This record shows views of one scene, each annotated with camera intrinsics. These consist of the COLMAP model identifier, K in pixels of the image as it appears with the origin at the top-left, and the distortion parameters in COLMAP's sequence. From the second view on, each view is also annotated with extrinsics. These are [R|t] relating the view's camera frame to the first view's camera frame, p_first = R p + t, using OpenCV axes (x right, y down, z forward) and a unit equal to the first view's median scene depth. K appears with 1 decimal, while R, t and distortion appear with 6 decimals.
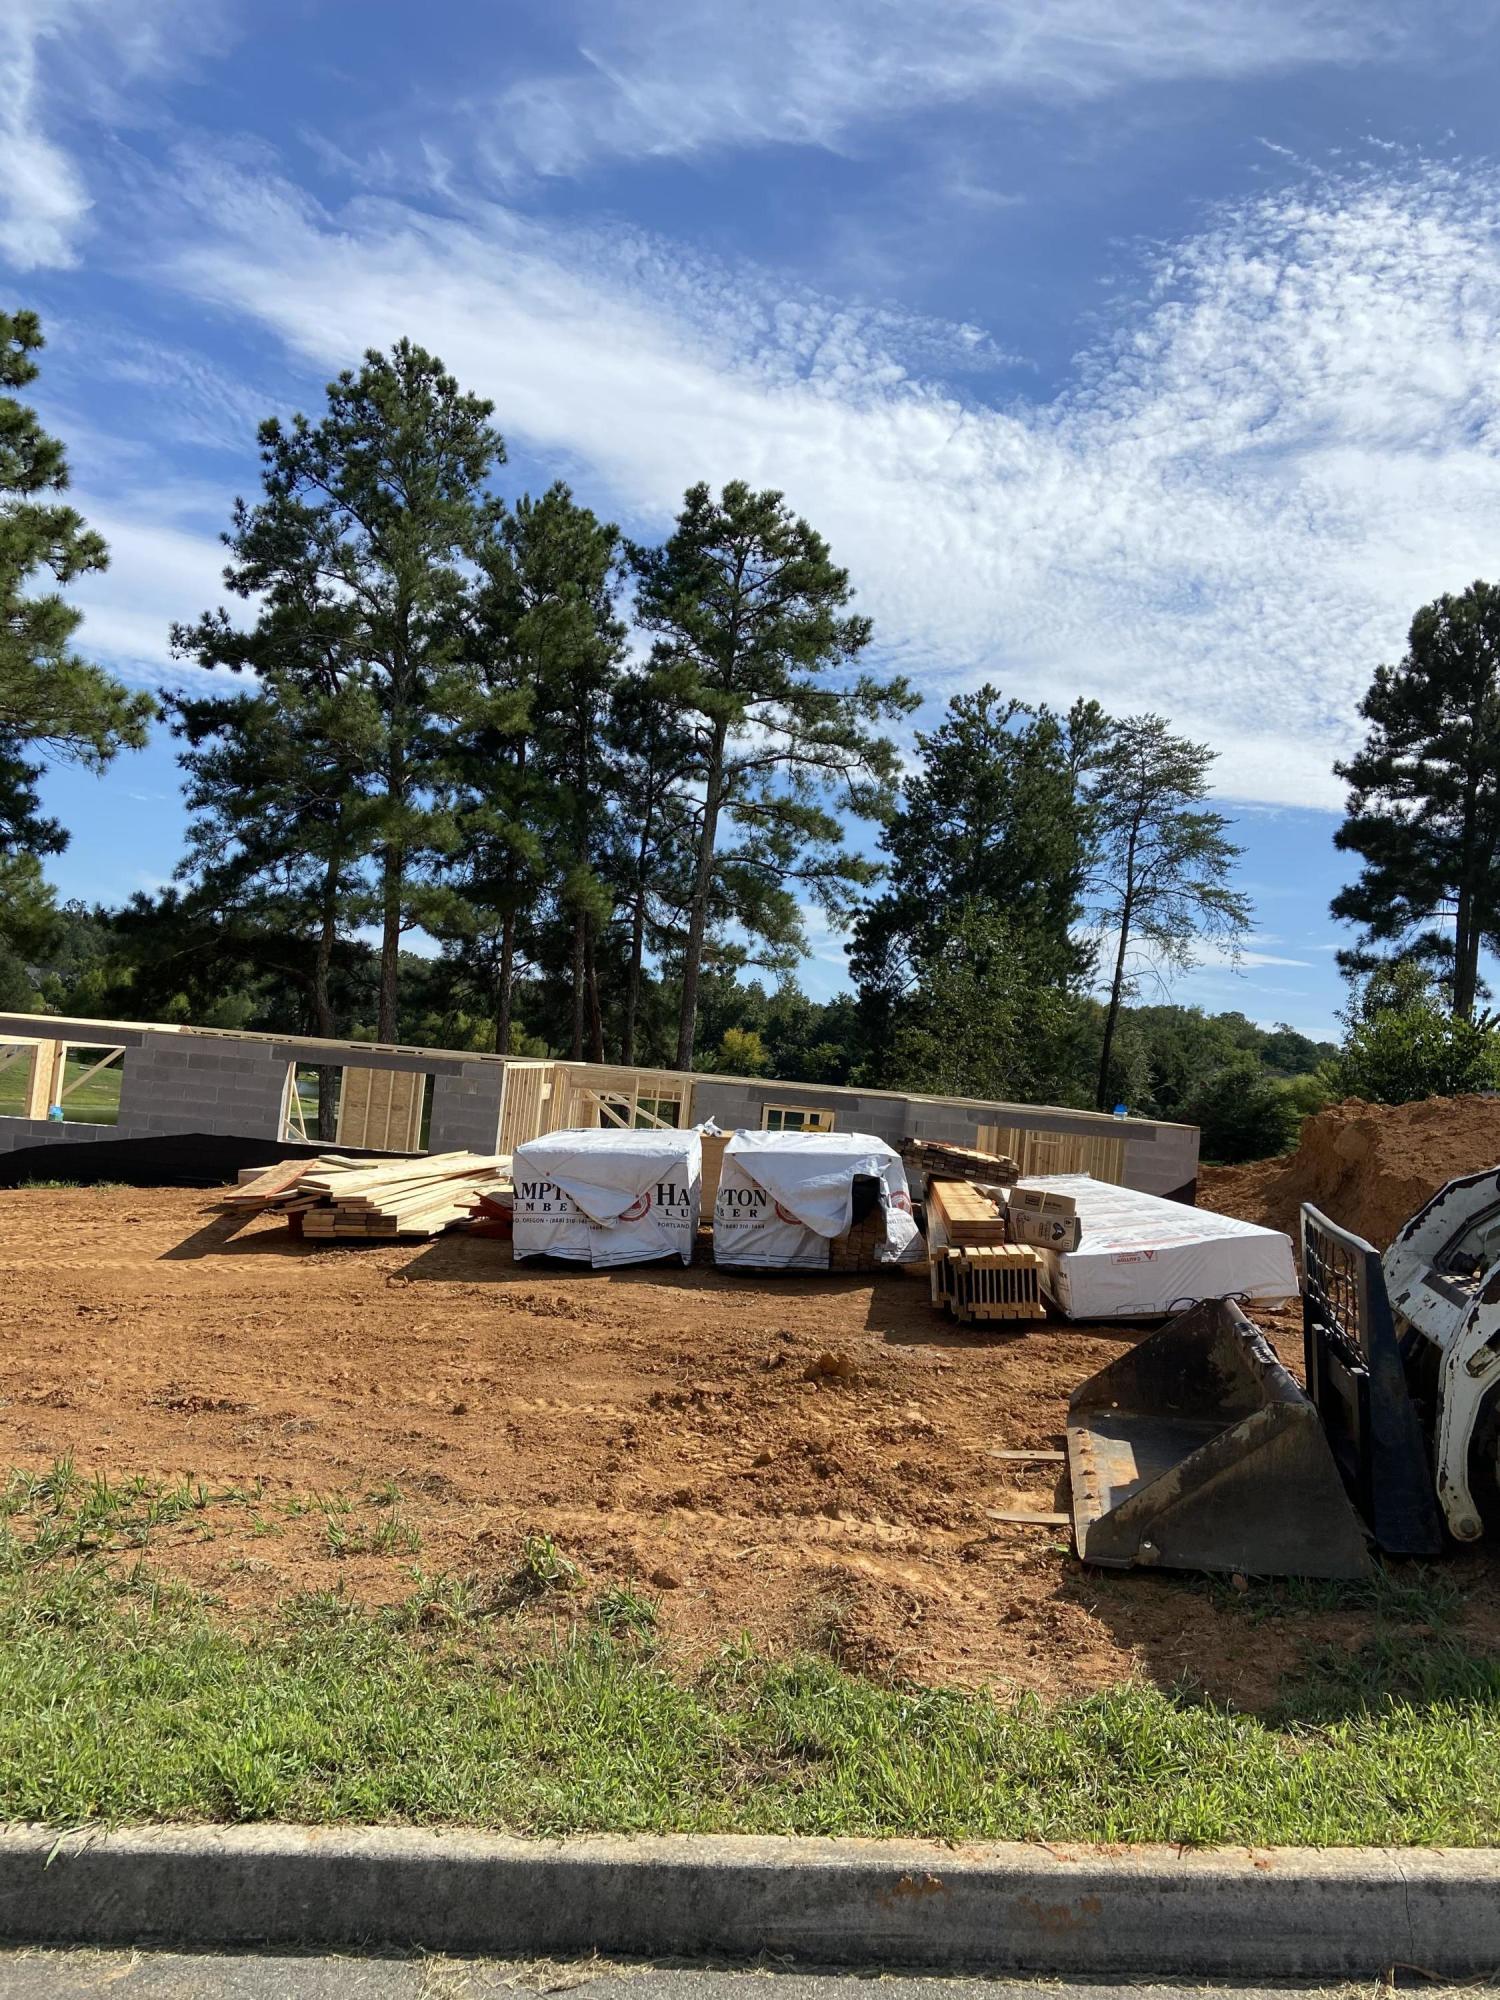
lens RADIAL K [[1526.0, 0, 750.3], [0, 1526.0, 1035.3], [0, 0, 1]] dist [0.099308, -0.002323]
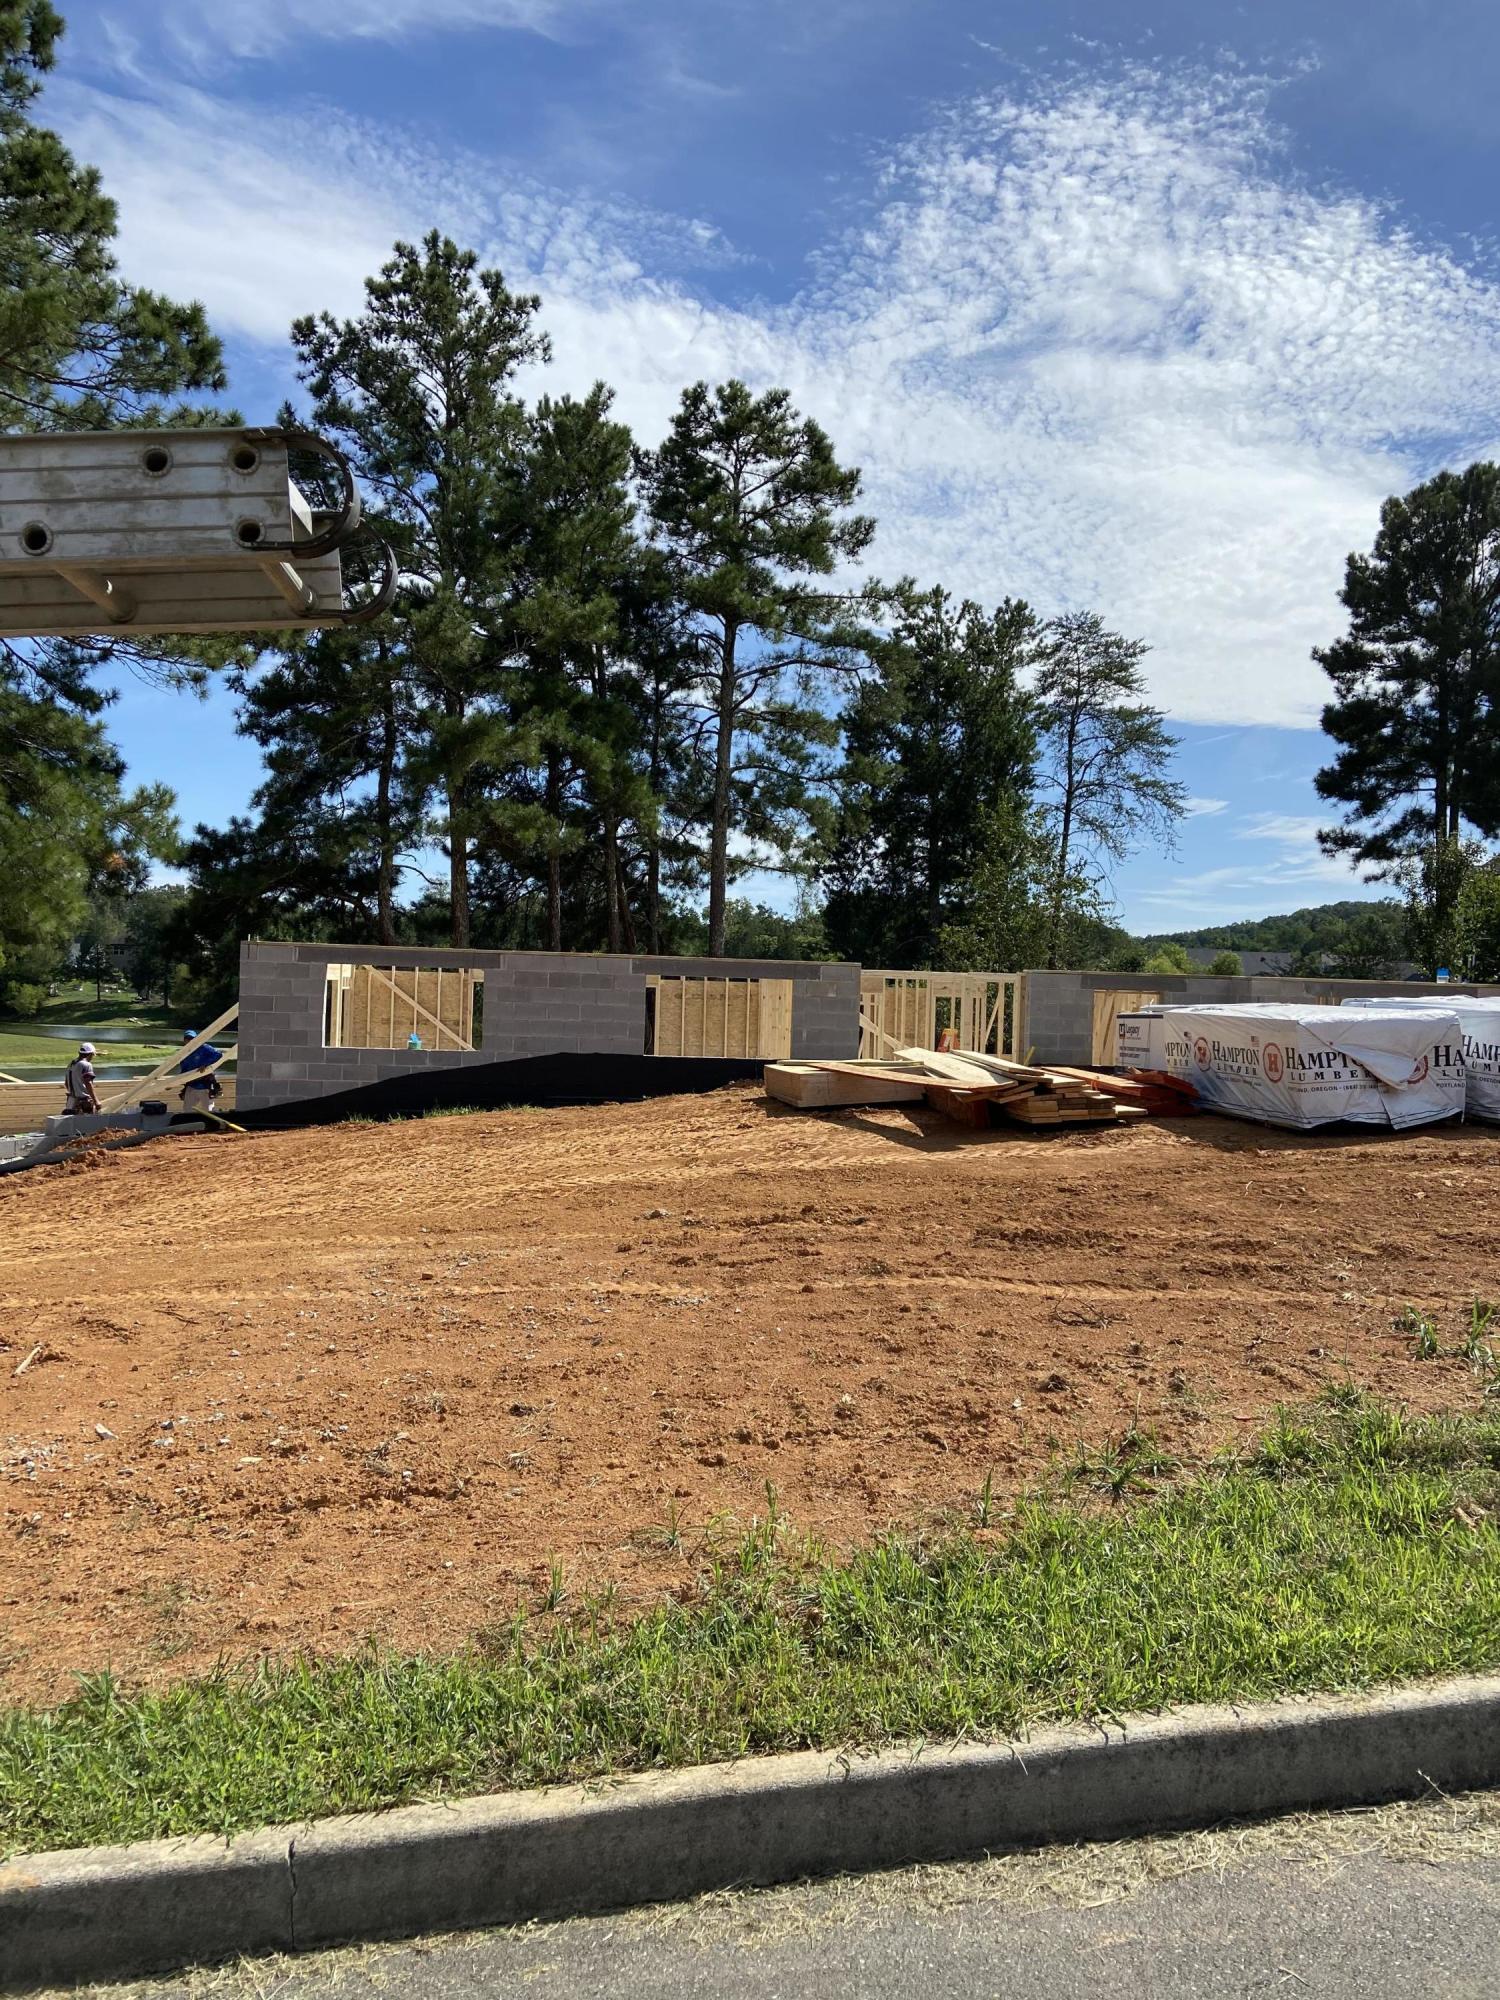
lens RADIAL K [[1527.6, 0, 750.0], [0, 1527.6, 1000.0], [0, 0, 1]] dist [0.098434, 0.003705]
pose [[0.989314, -0.061396, 0.132245, -0.152838], [0.057121, 0.997722, 0.035886, 0.000729], [-0.134147, -0.027949, 0.990567, 0.007595]]
